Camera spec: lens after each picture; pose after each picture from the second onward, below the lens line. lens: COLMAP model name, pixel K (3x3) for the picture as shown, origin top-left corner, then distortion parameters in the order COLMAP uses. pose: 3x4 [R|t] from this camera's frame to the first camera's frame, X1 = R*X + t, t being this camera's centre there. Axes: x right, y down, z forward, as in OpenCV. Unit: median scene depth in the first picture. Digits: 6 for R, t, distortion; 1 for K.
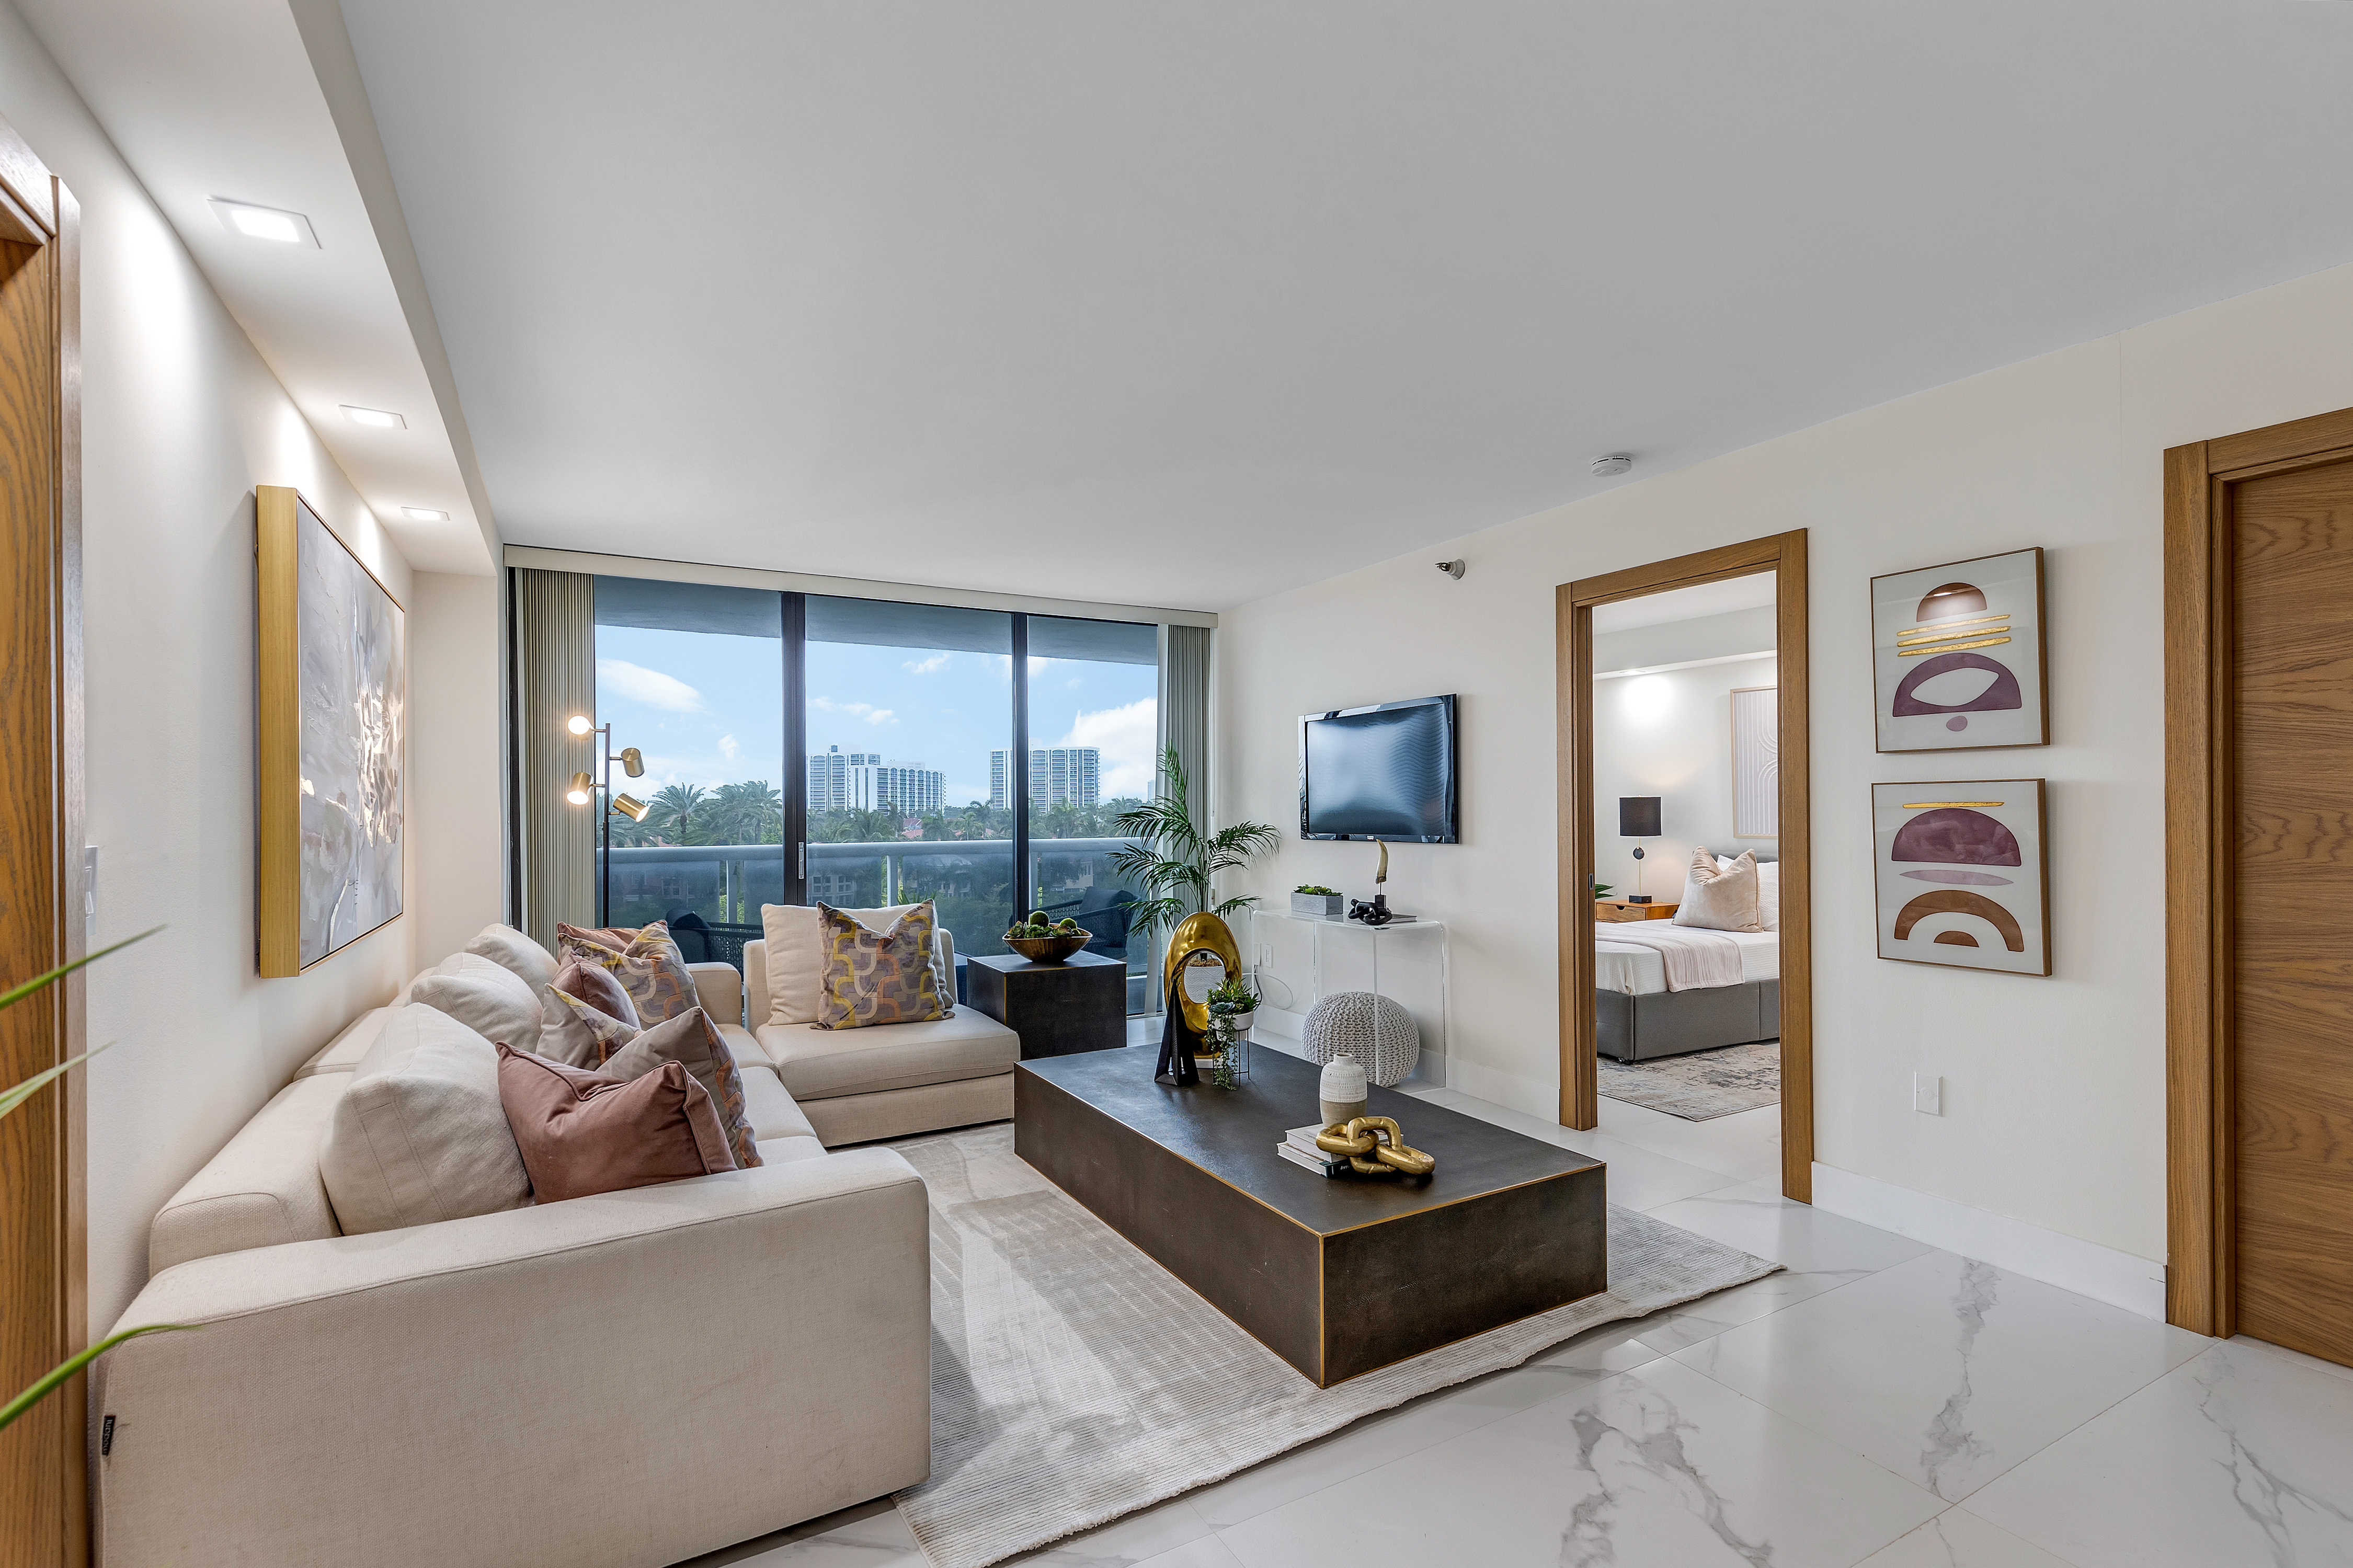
lens RADIAL K [[1072.6, 0, 1194.4], [0, 1072.6, 802.0], [0, 0, 1]] dist [0.006212, 0.000256]
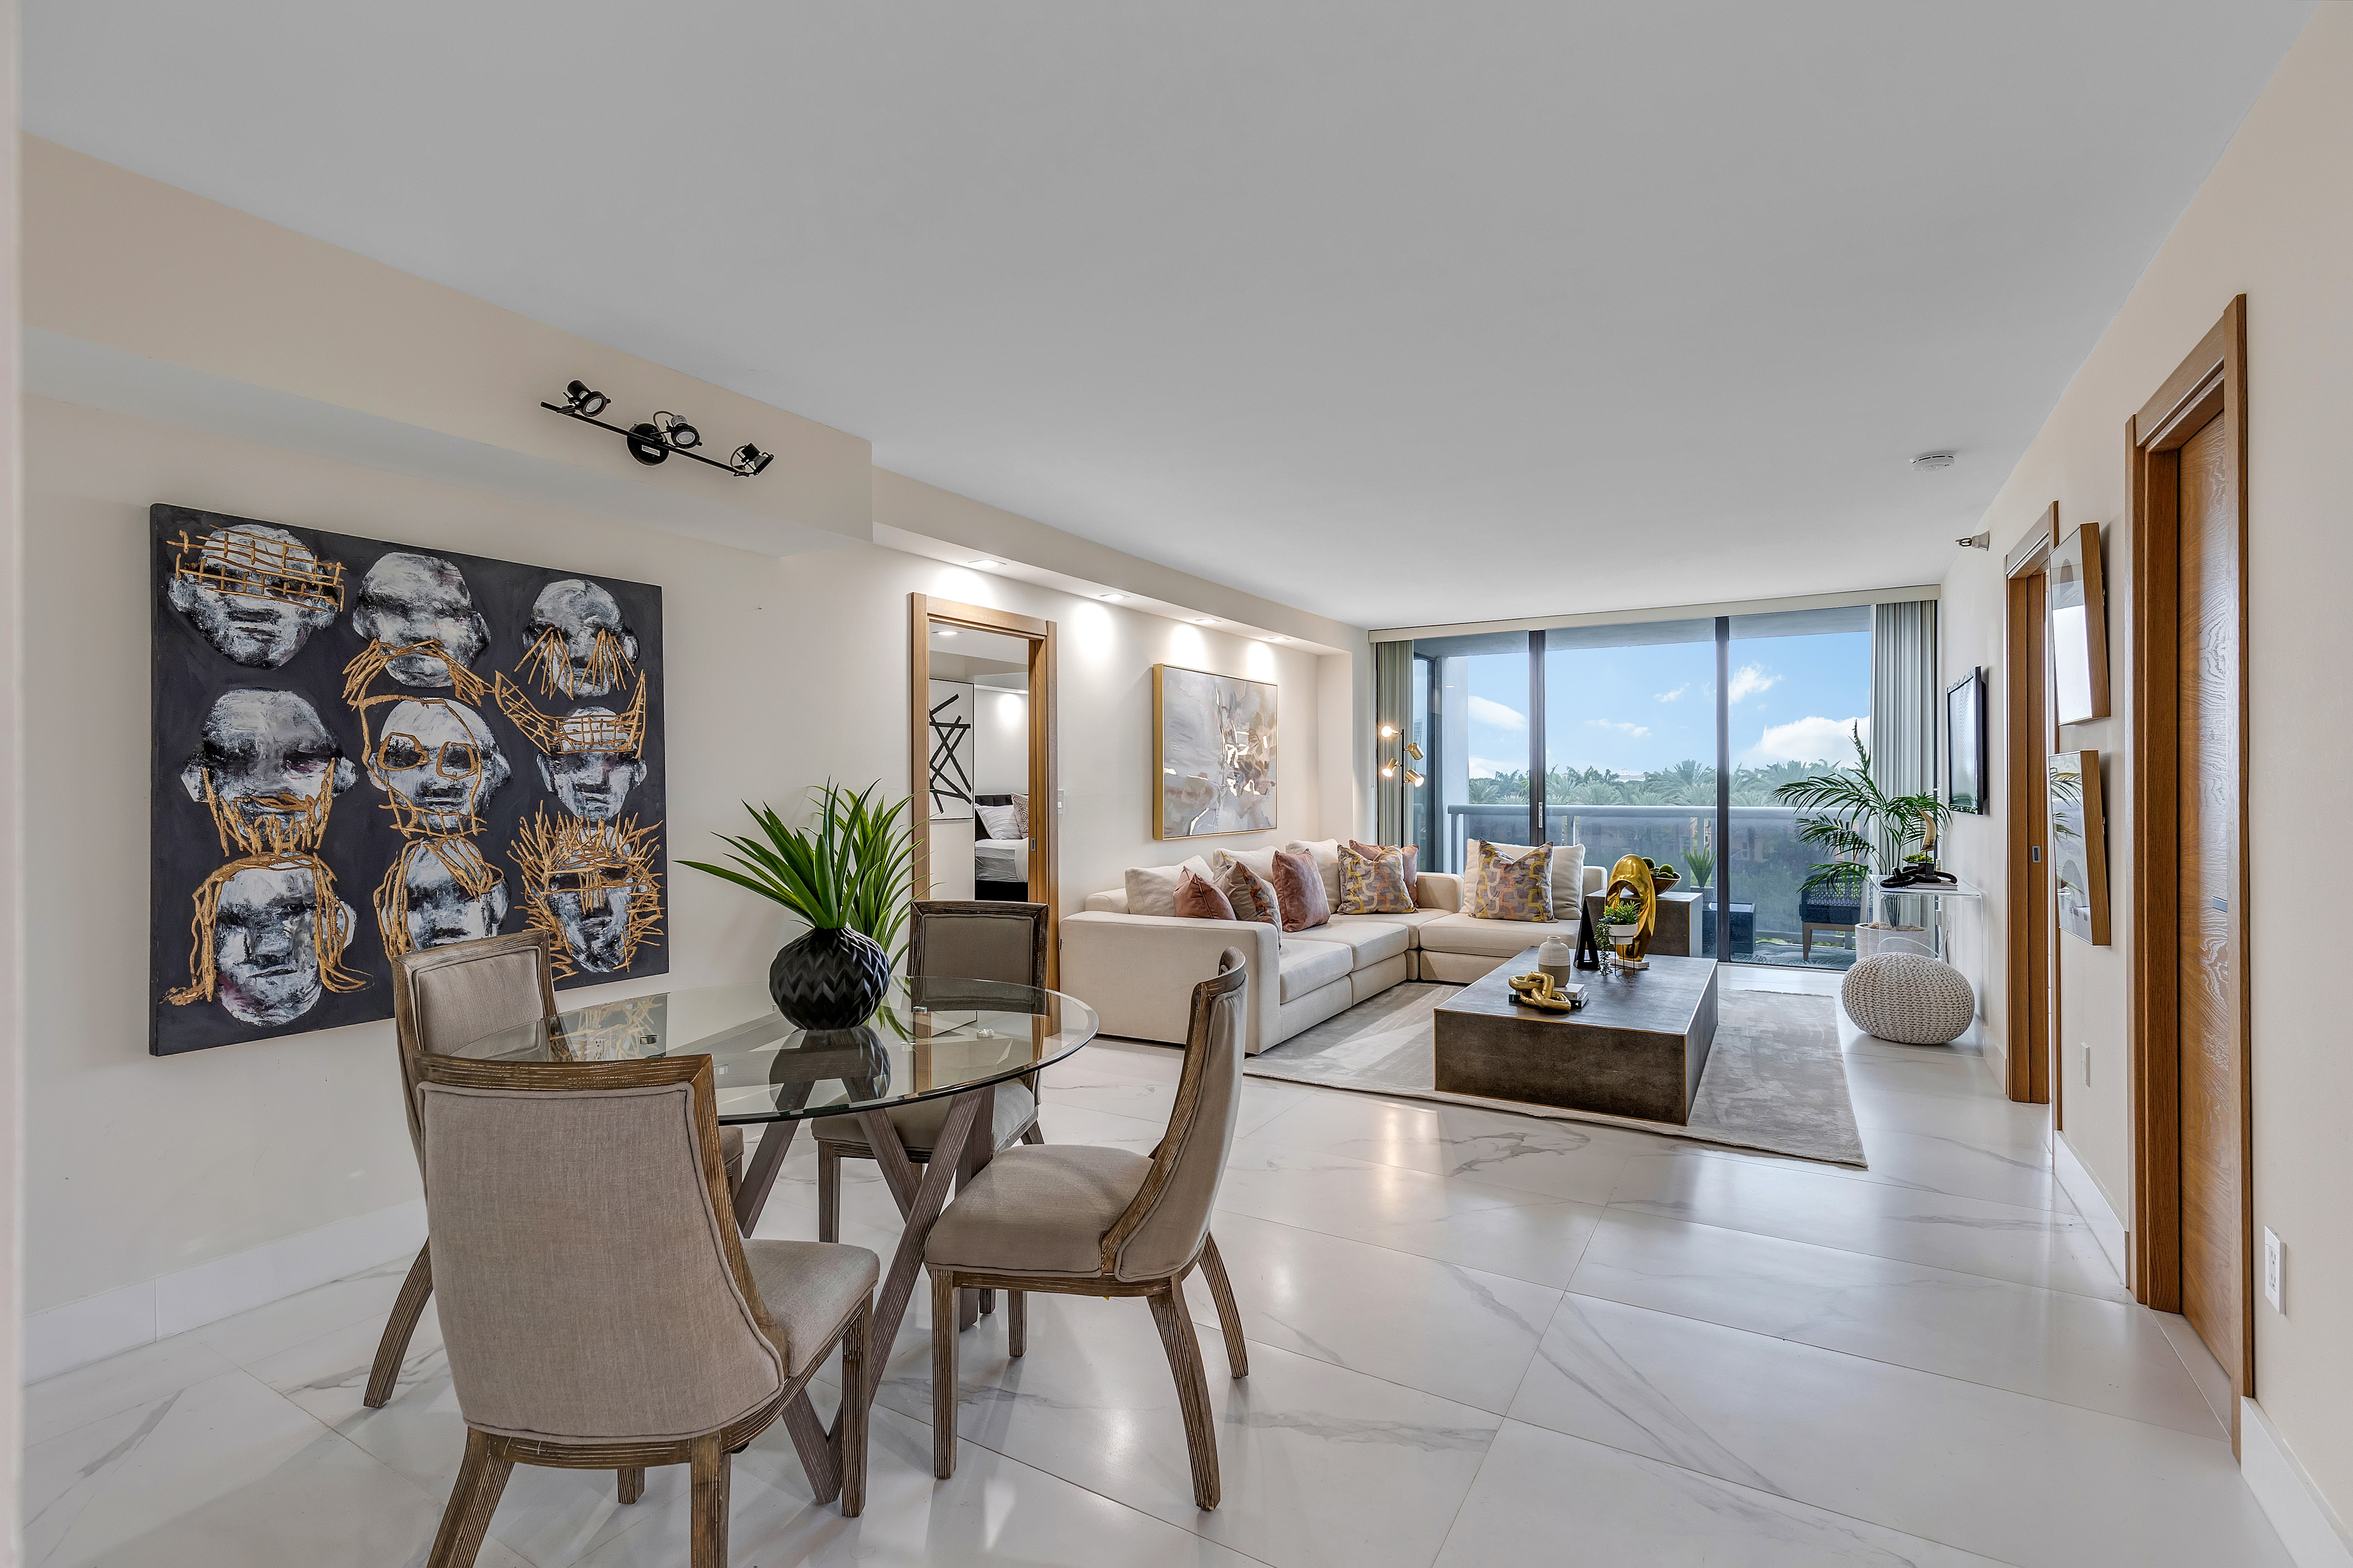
lens RADIAL K [[1060.5, 0, 1183.9], [0, 1060.5, 780.1], [0, 0, 1]] dist [0.002498, 0.000381]
pose [[0.500070, 0.002178, -0.865982, 0.775840], [0.005455, 0.999969, 0.005665, -0.003741], [0.865968, -0.007557, 0.500043, -0.154723]]
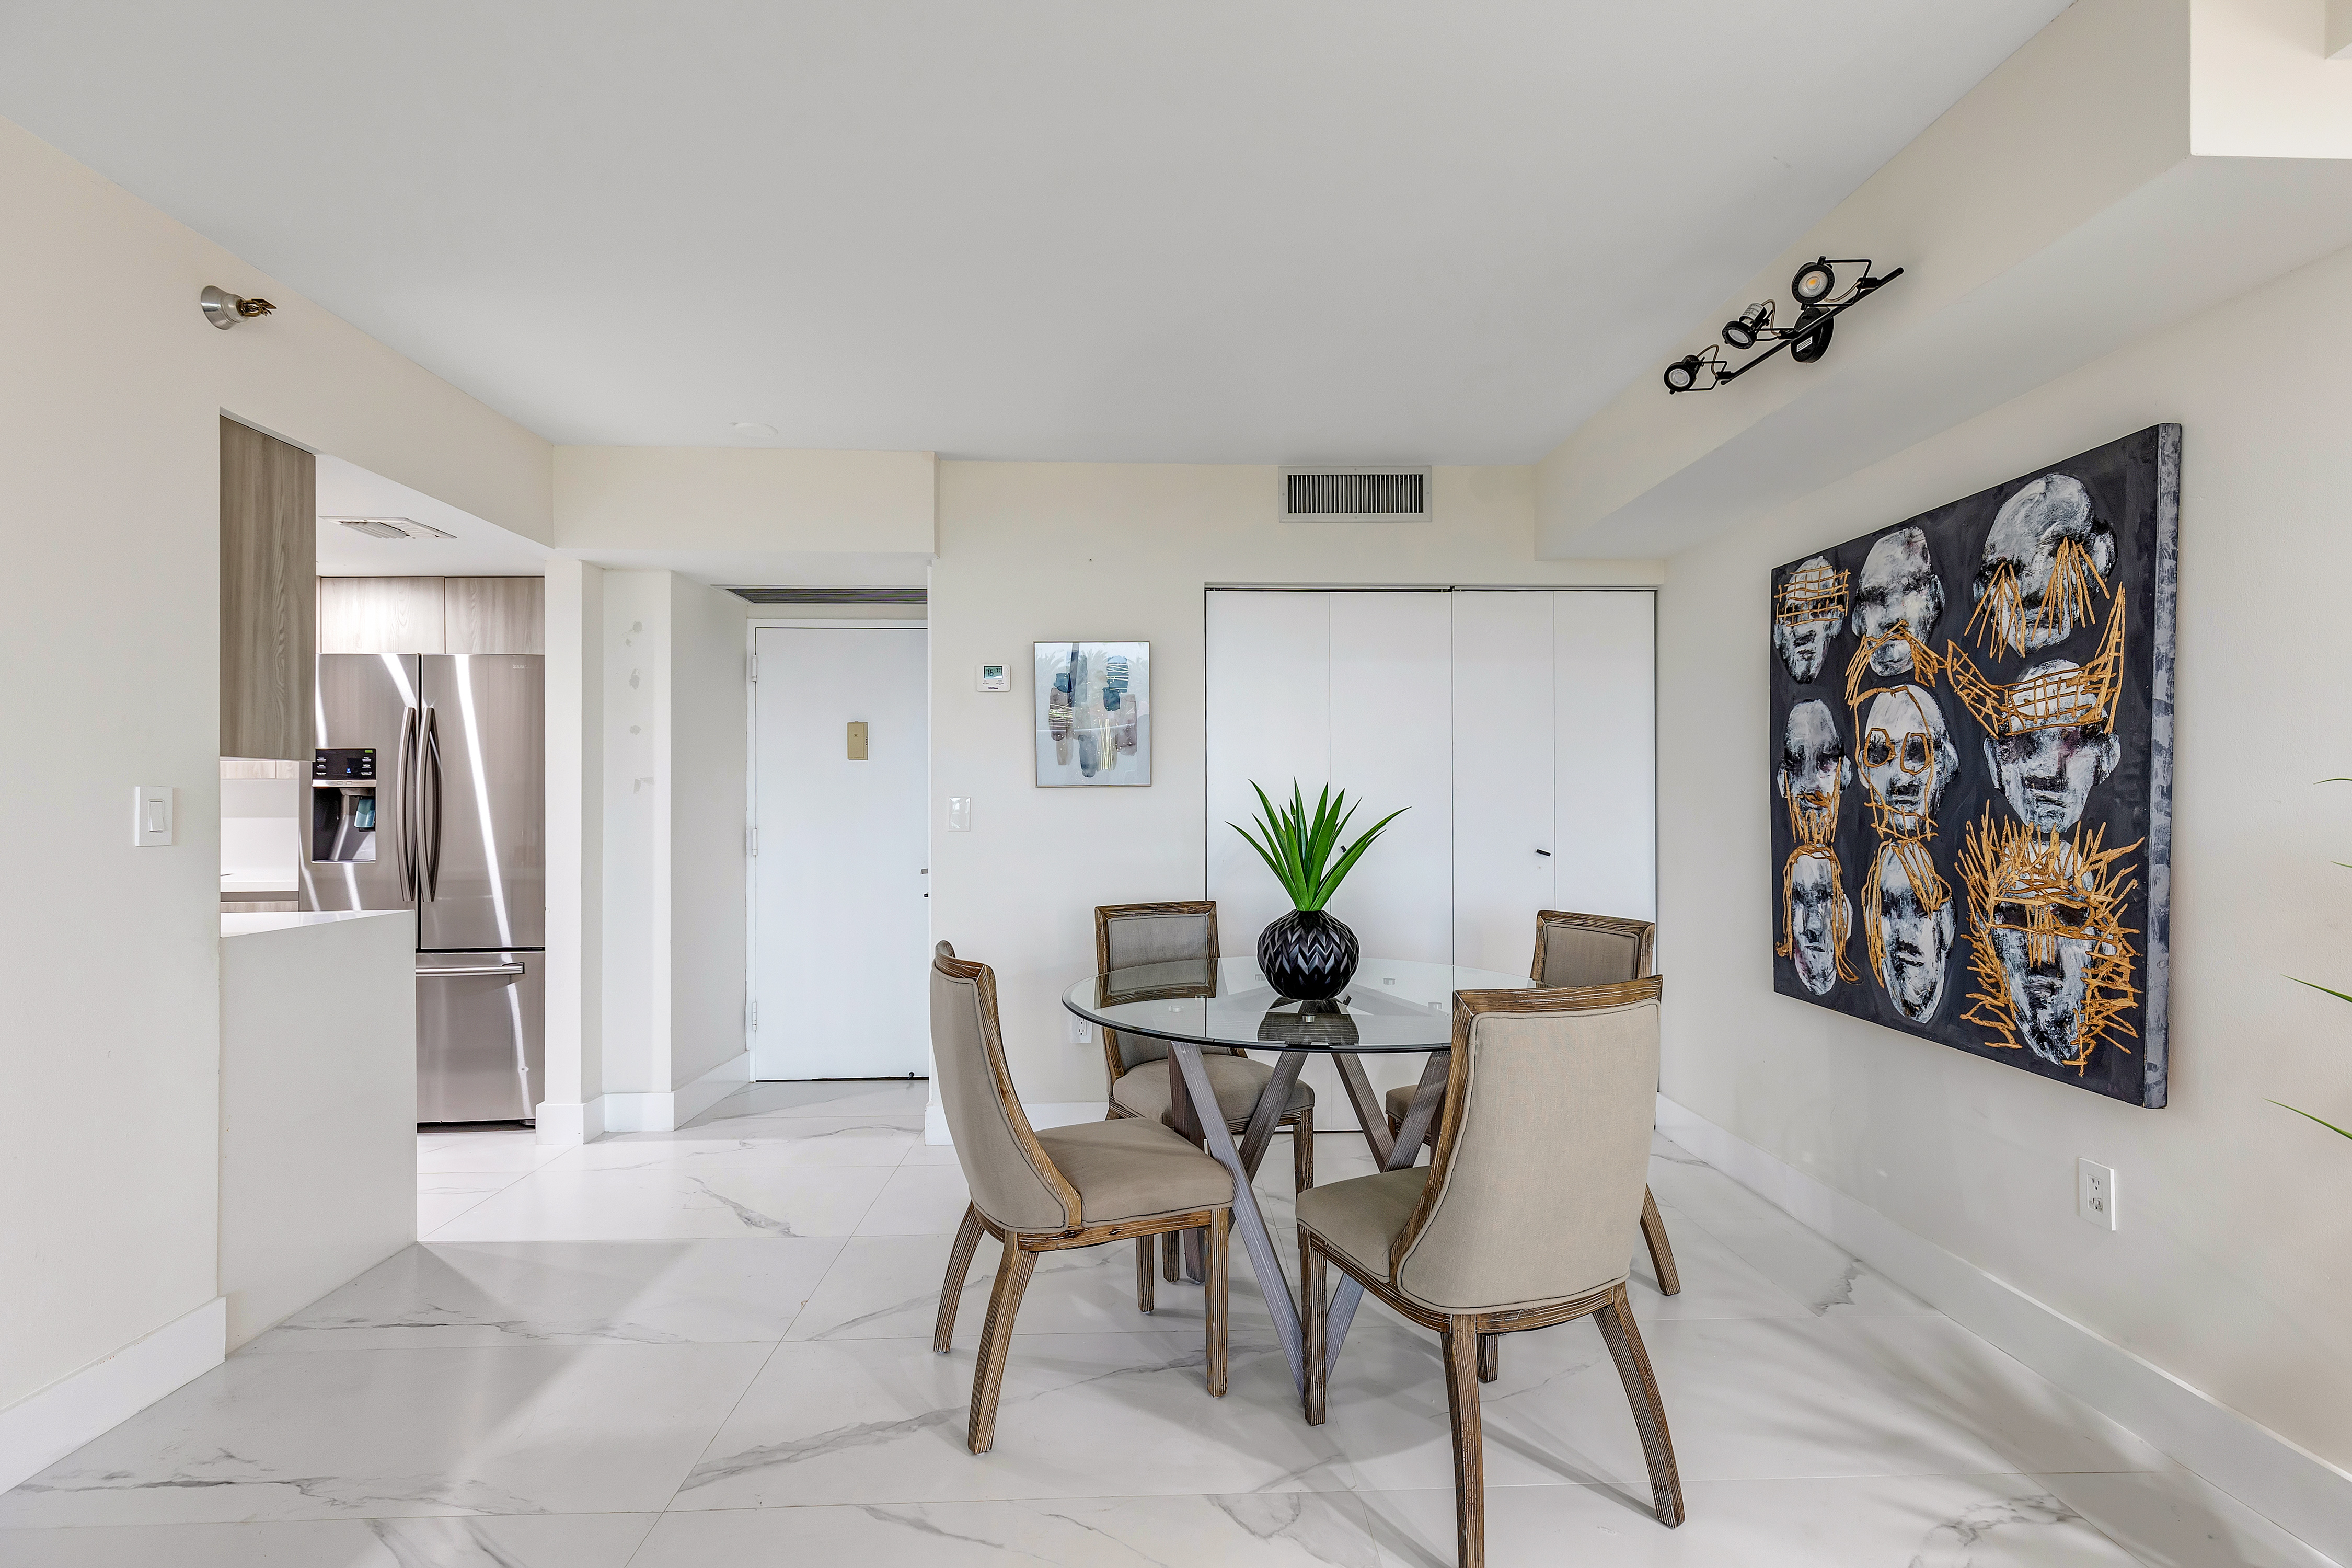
lens RADIAL K [[1072.2, 0, 1193.8], [0, 1072.2, 802.0], [0, 0, 1]] dist [0.006212, 0.000256]
pose [[-0.896325, 0.008534, 0.443316, 0.069419], [0.005622, 0.999953, -0.007884, 0.014300], [-0.443363, -0.004574, -0.896331, 0.481312]]
